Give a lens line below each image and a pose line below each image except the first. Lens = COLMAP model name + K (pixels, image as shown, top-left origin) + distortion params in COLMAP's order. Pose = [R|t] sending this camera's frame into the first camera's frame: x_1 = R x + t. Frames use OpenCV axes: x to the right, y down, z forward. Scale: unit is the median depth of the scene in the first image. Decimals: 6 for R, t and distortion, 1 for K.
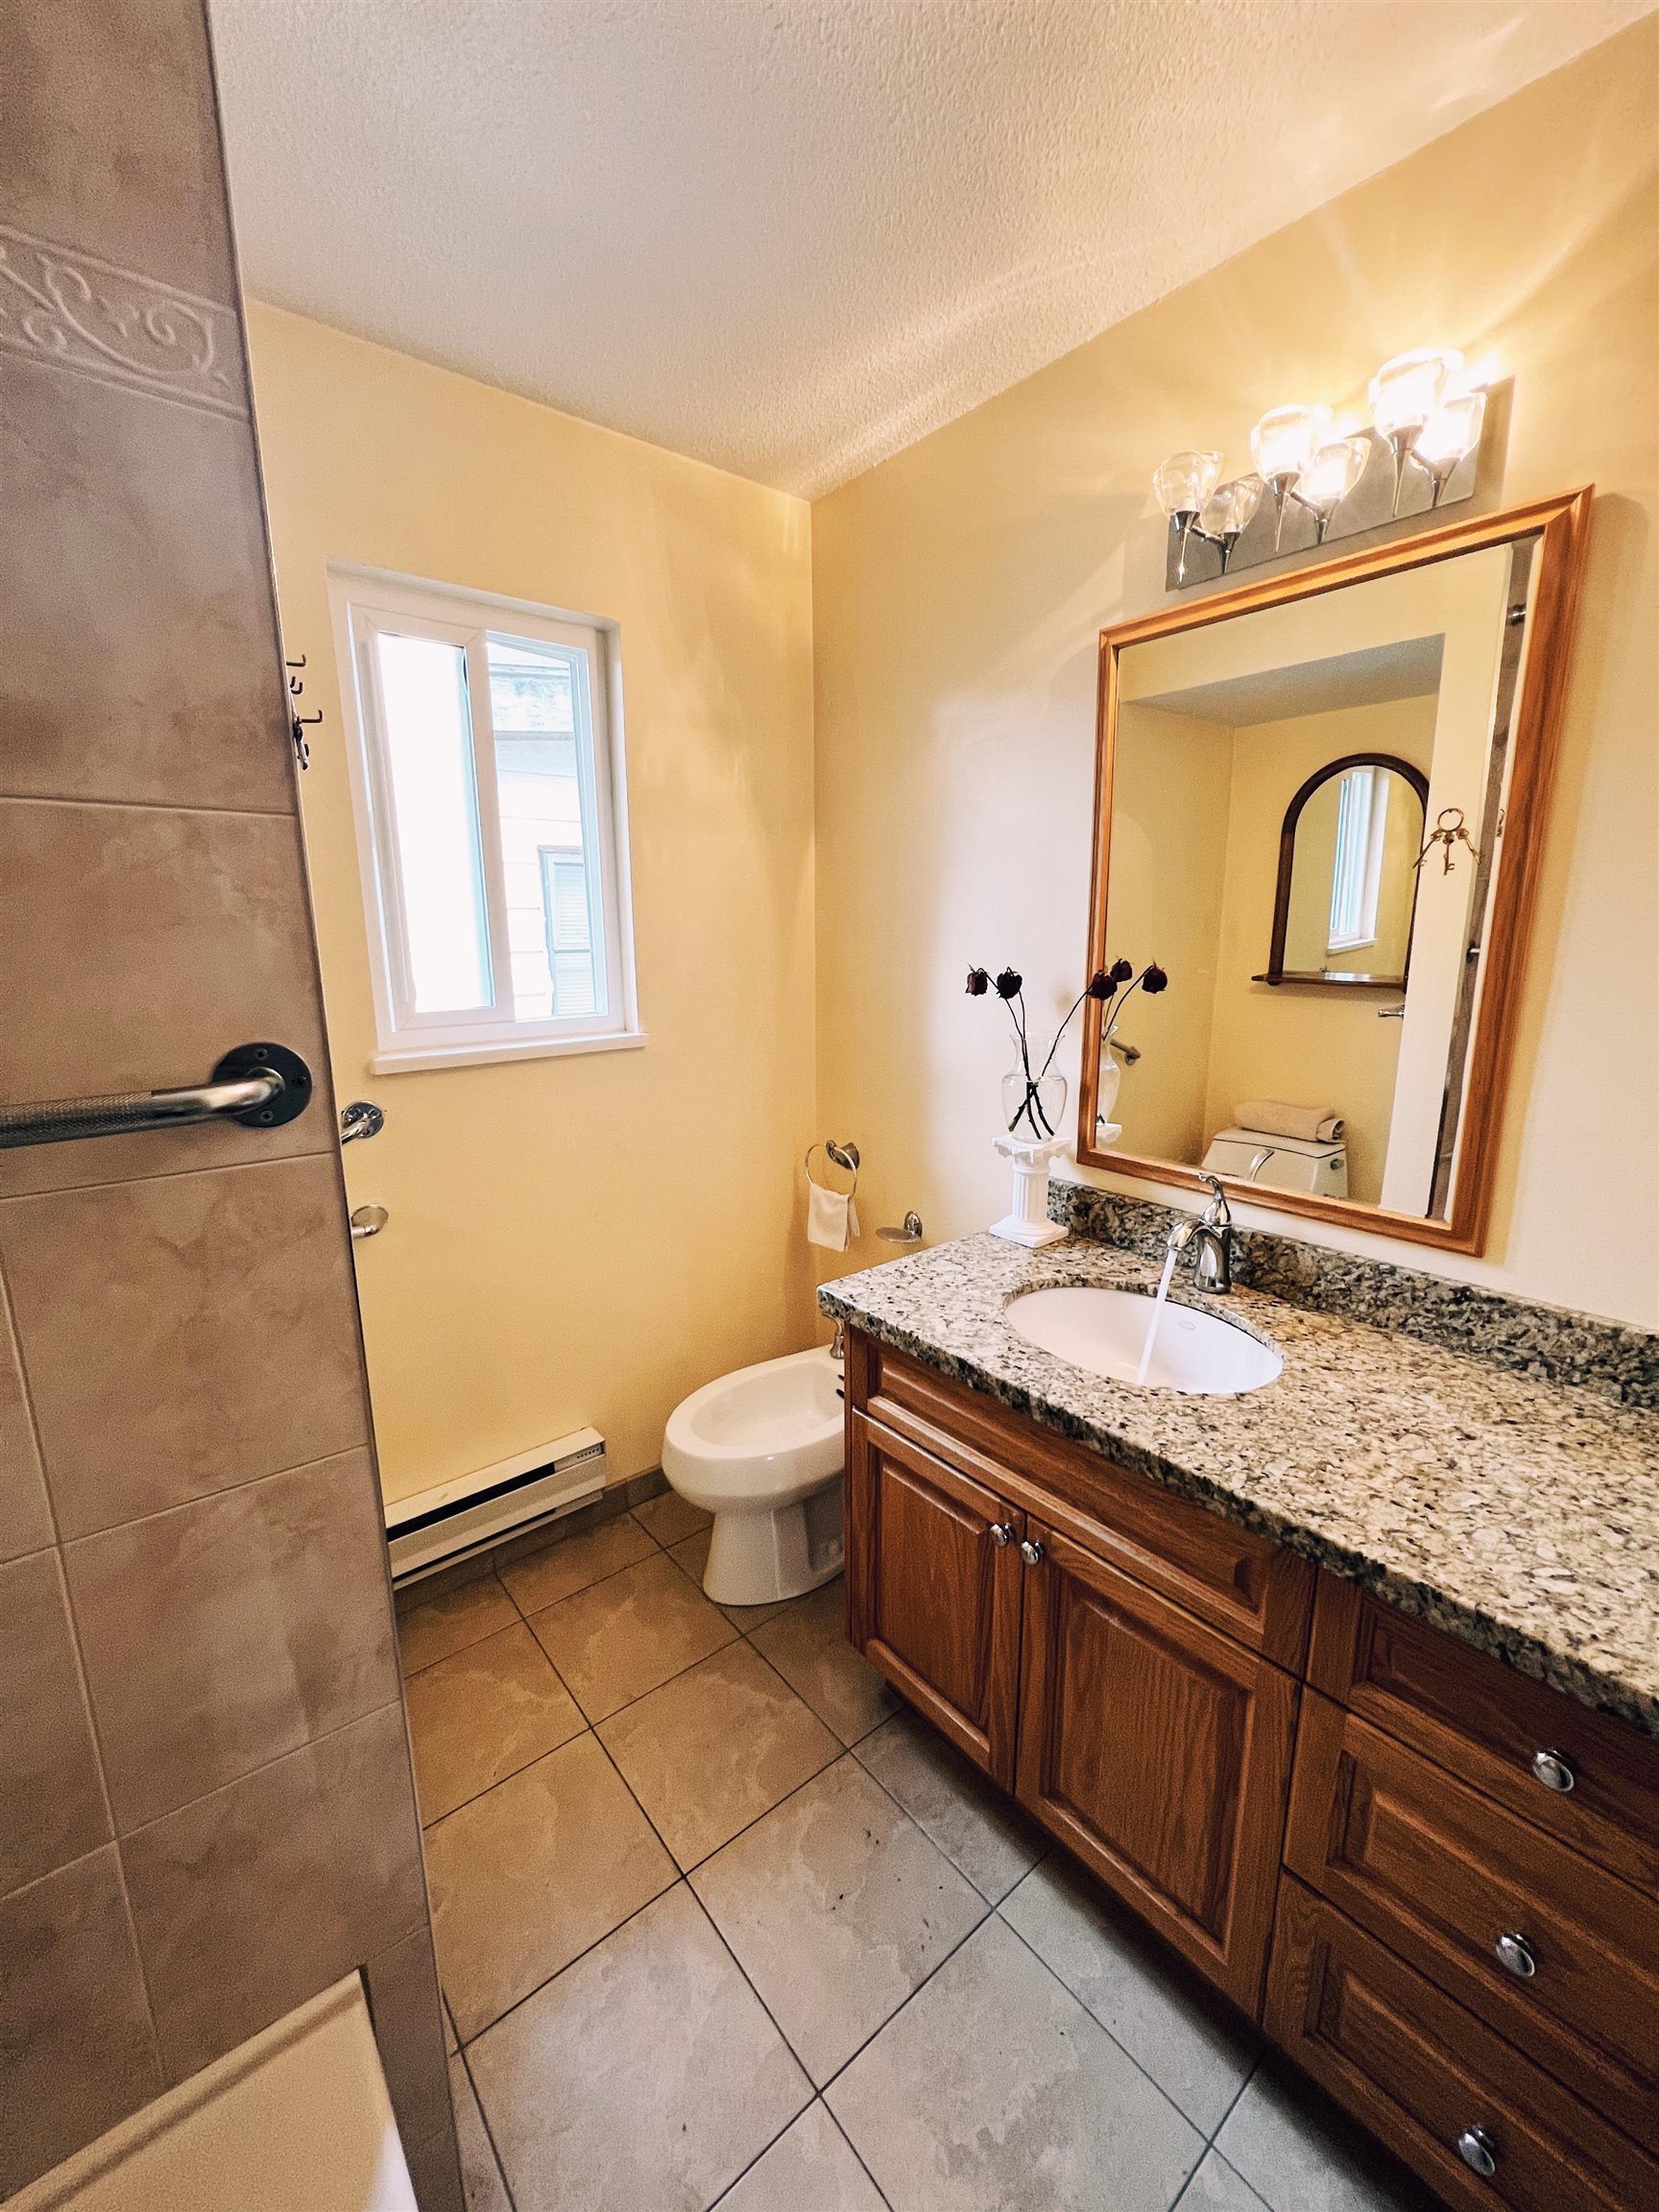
lens RADIAL K [[885.4, 0, 829.1], [0, 885.4, 1100.3], [0, 0, 1]] dist [0.000924, -0.000128]
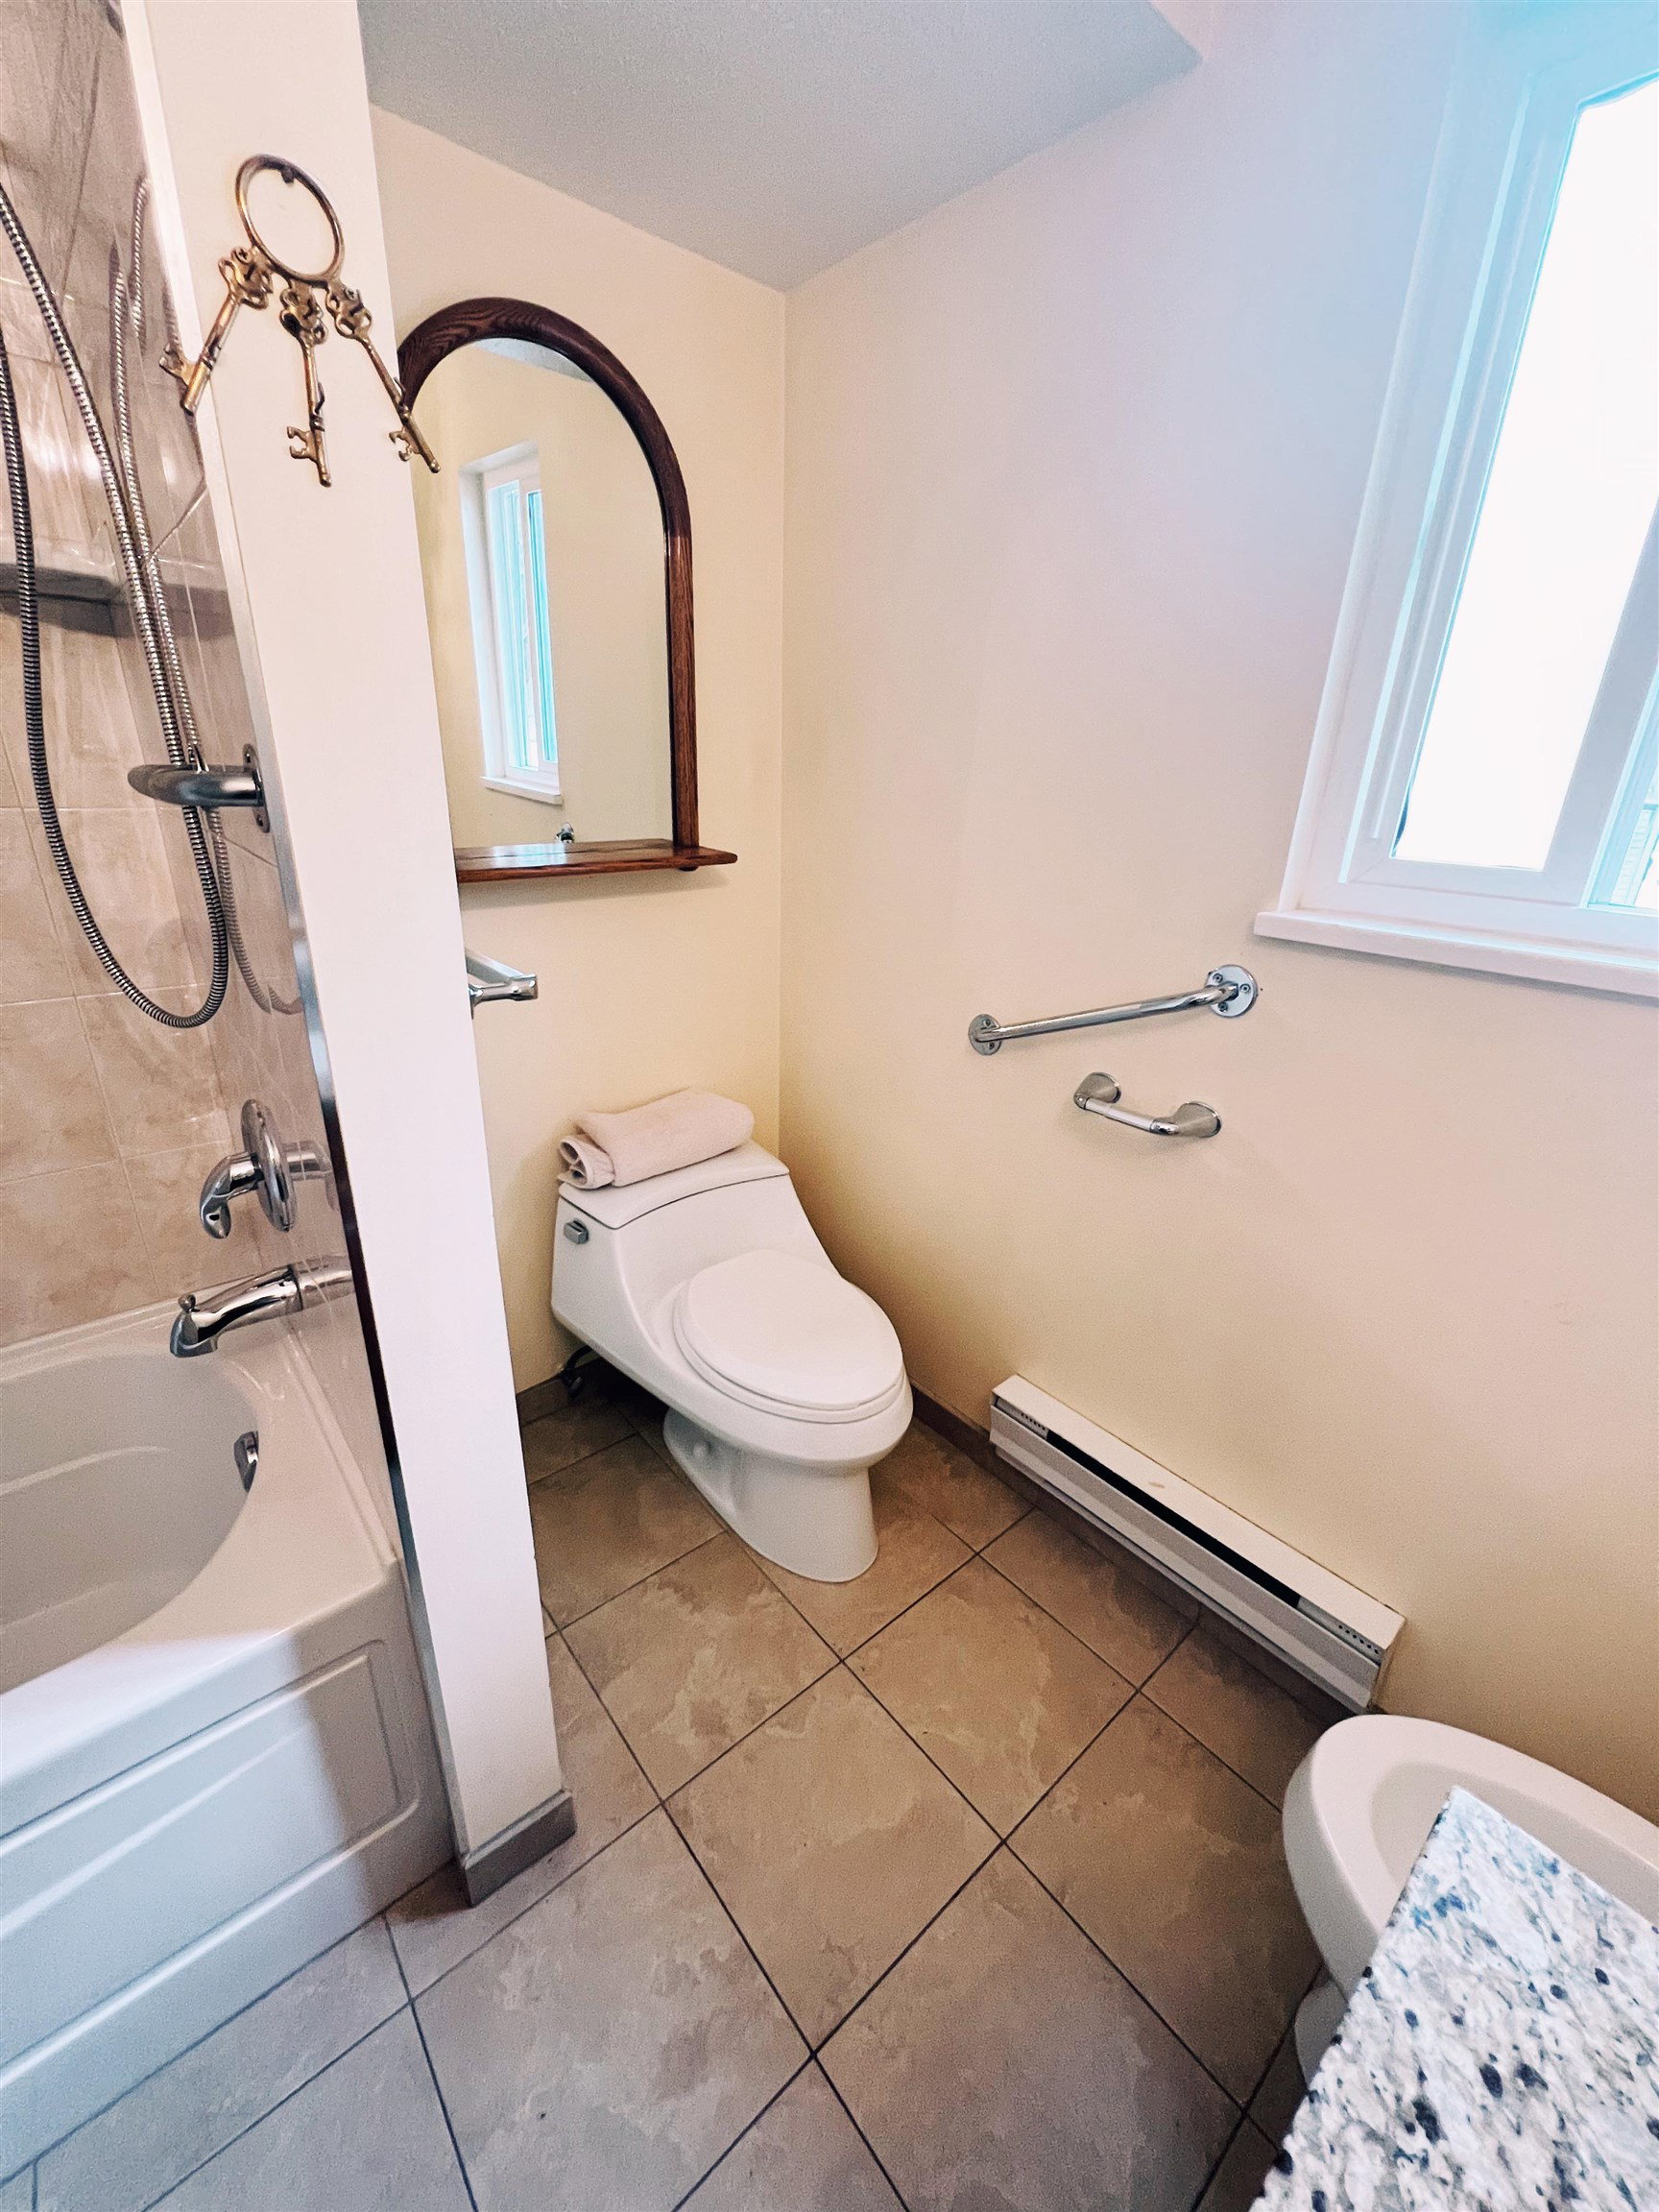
lens RADIAL K [[885.4, 0, 829.2], [0, 885.4, 1108.8], [0, 0, 1]] dist [0.000924, -0.000128]
pose [[0.006384, 0.369100, -0.929368, 0.183125], [-0.227985, 0.905447, 0.358034, -0.076658], [0.973644, 0.209596, 0.089929, 0.623771]]
